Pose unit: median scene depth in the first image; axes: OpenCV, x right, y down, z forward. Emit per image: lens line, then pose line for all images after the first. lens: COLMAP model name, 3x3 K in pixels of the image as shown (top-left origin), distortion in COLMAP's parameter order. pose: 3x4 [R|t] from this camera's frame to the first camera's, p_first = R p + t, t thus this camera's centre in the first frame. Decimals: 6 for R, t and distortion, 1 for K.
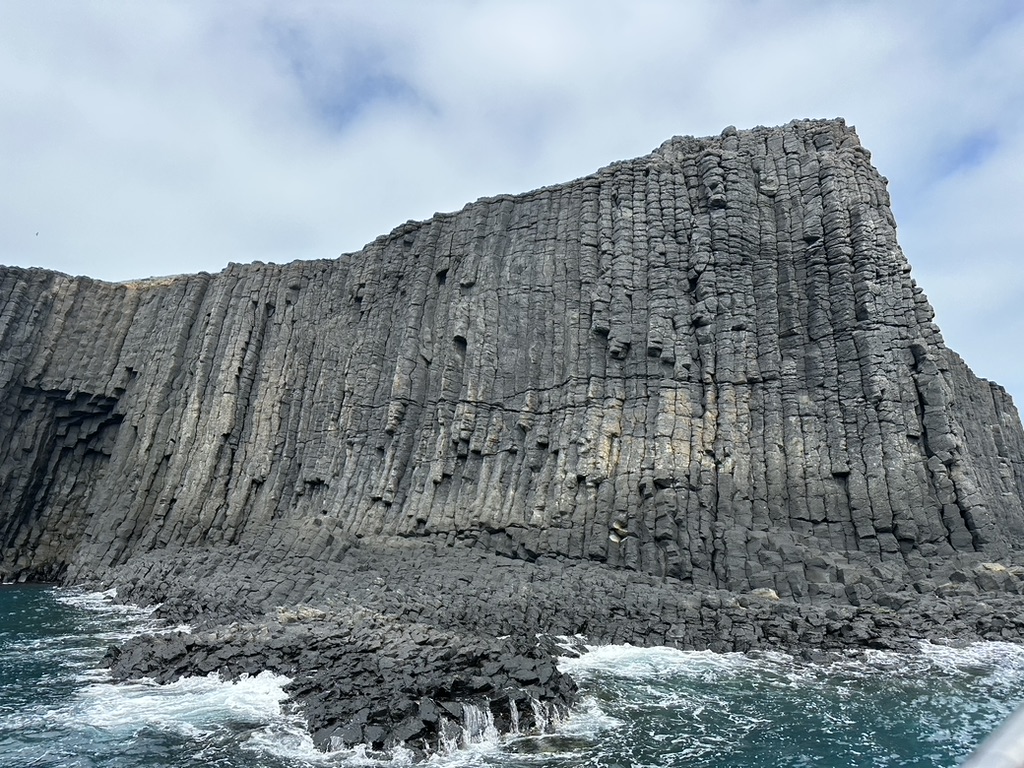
lens RADIAL K [[705.9, 0, 509.8], [0, 705.9, 382.4], [0, 0, 1]] dist [0.107477, -0.150607]
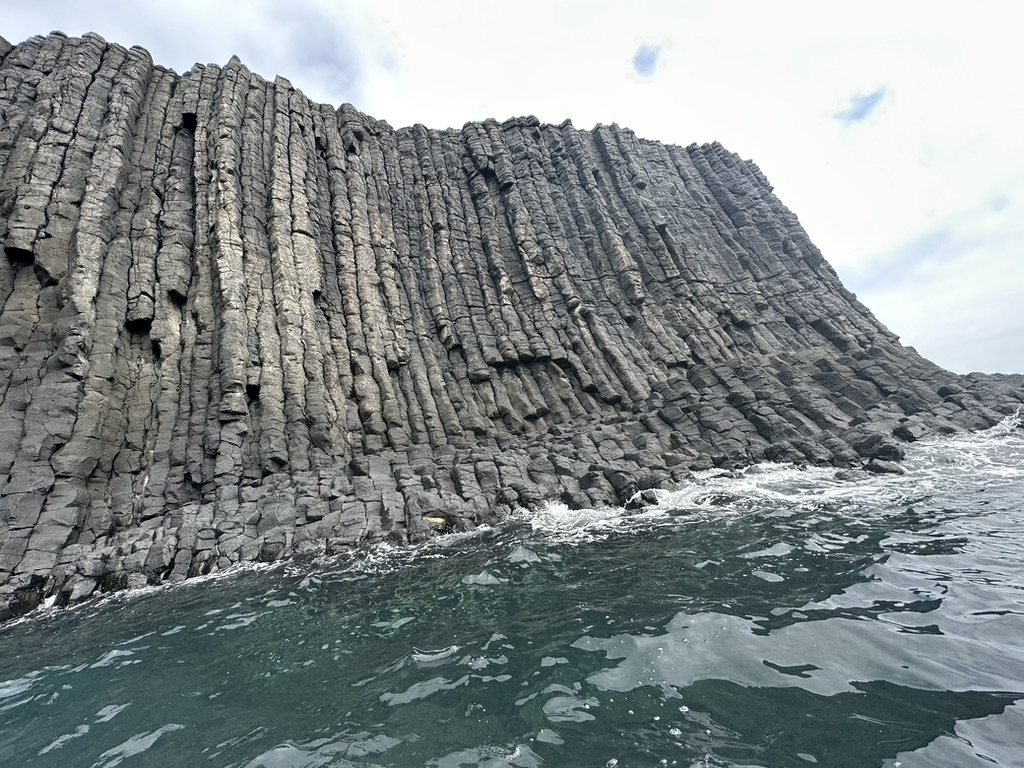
lens RADIAL K [[409.4, 0, 512.0], [0, 409.4, 384.0], [0, 0, 1]] dist [-0.002772, 0.000619]
pose [[0.650851, 0.051217, 0.757476, -0.724341], [-0.006251, 0.998050, -0.062112, 0.227248], [-0.759180, 0.035691, 0.649901, 0.844894]]
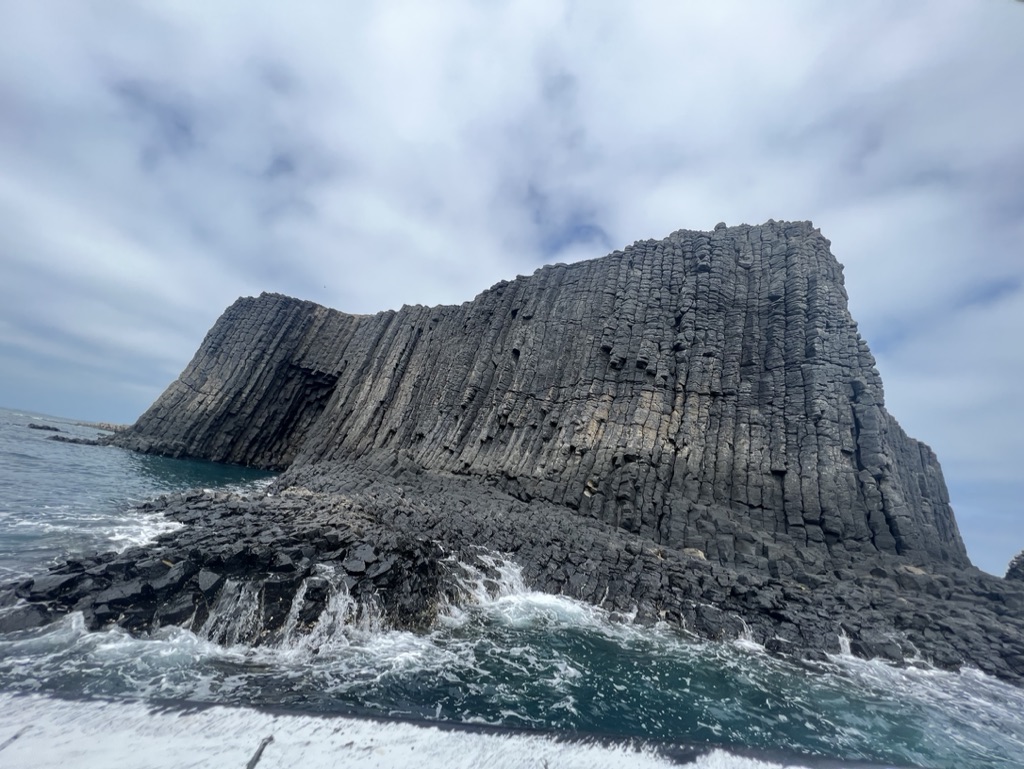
lens RADIAL K [[407.4, 0, 511.1], [0, 407.4, 386.2], [0, 0, 1]] dist [-0.007770, 0.005855]
pose [[0.972939, 0.113647, -0.201180, 0.109728], [-0.125449, 0.990992, -0.046883, 0.058683], [0.194040, 0.070853, 0.978432, 0.170295]]
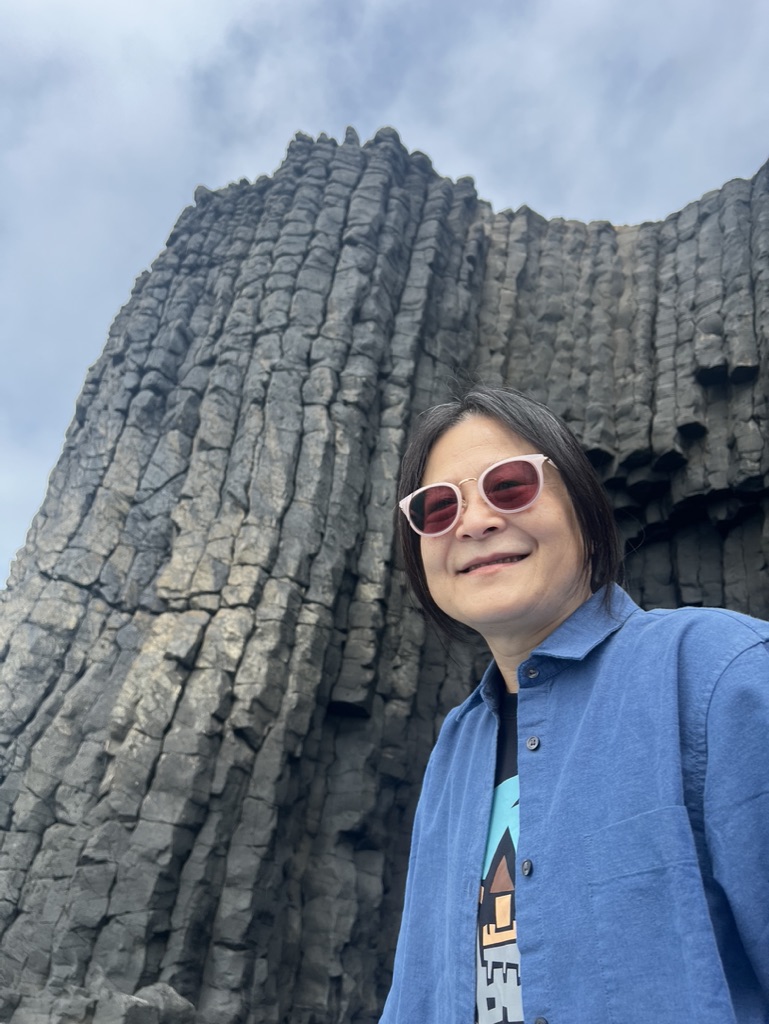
lens RADIAL K [[784.2, 0, 384.5], [0, 784.2, 512.0], [0, 0, 1]] dist [0.108624, -0.224487]
pose [[0.935797, -0.142461, -0.322473, -0.882094], [0.076920, 0.975186, -0.207596, 0.189200], [0.344045, 0.169463, 0.923534, 0.914514]]
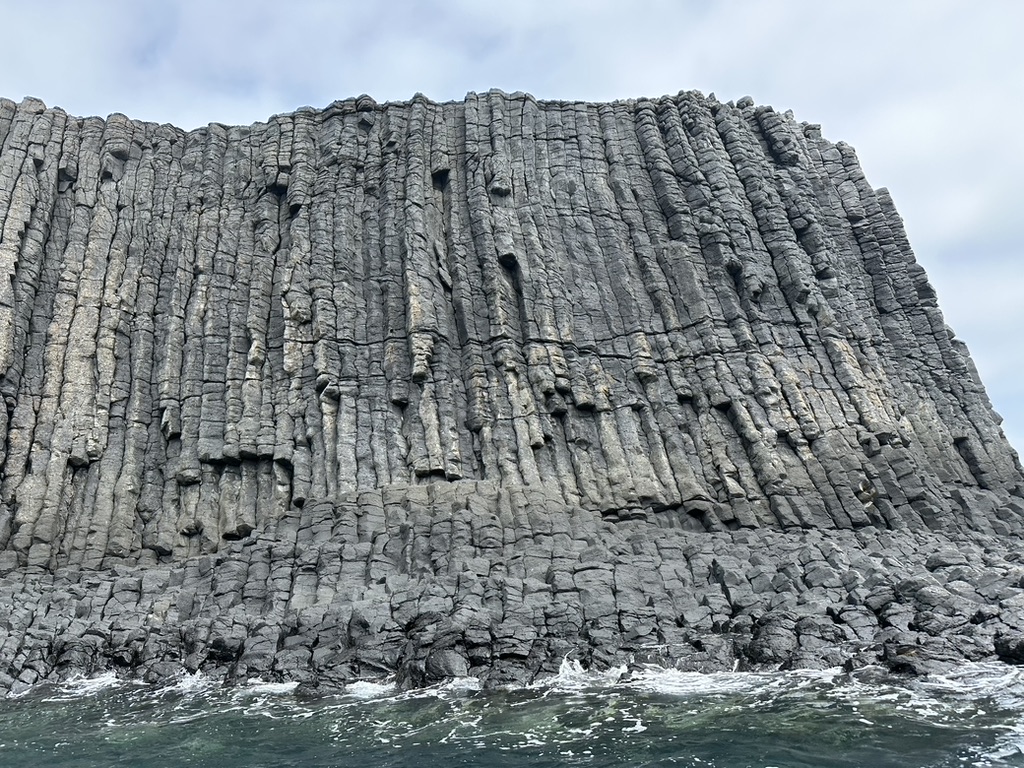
lens RADIAL K [[704.2, 0, 514.8], [0, 704.2, 395.3], [0, 0, 1]] dist [0.096404, -0.130278]
pose [[0.817652, 0.083418, 0.569638, -0.503304], [-0.050248, 0.996011, -0.073731, 0.140342], [-0.573516, 0.031664, 0.818582, 0.444809]]
